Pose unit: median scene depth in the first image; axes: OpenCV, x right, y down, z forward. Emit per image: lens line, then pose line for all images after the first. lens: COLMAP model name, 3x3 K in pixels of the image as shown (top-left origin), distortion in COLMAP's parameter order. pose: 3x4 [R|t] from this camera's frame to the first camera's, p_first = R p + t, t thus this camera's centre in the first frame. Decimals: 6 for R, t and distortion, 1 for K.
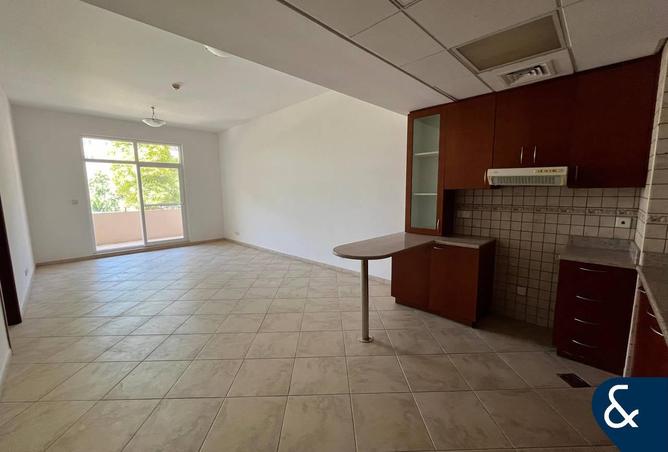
lens RADIAL K [[270.6, 0, 334.0], [0, 270.6, 226.0], [0, 0, 1]] dist [0.000384, -0.000136]
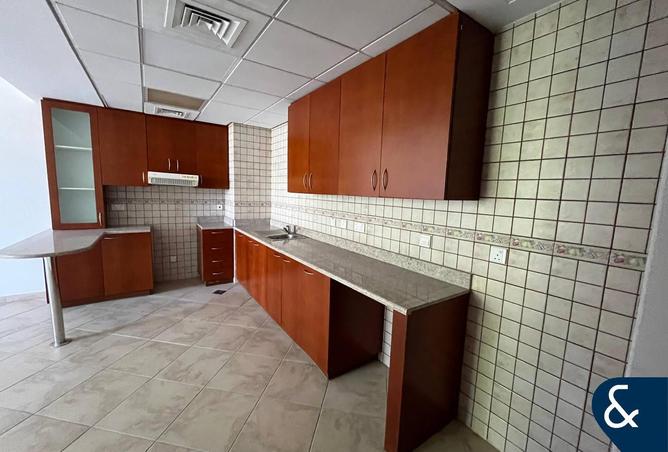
lens RADIAL K [[270.6, 0, 334.0], [0, 270.6, 226.0], [0, 0, 1]] dist [0.000384, -0.000136]
pose [[0.186050, -0.102251, 0.977205, -0.556891], [0.094358, 0.991833, 0.085817, 0.026265], [-0.977999, 0.076241, 0.194179, -0.122432]]
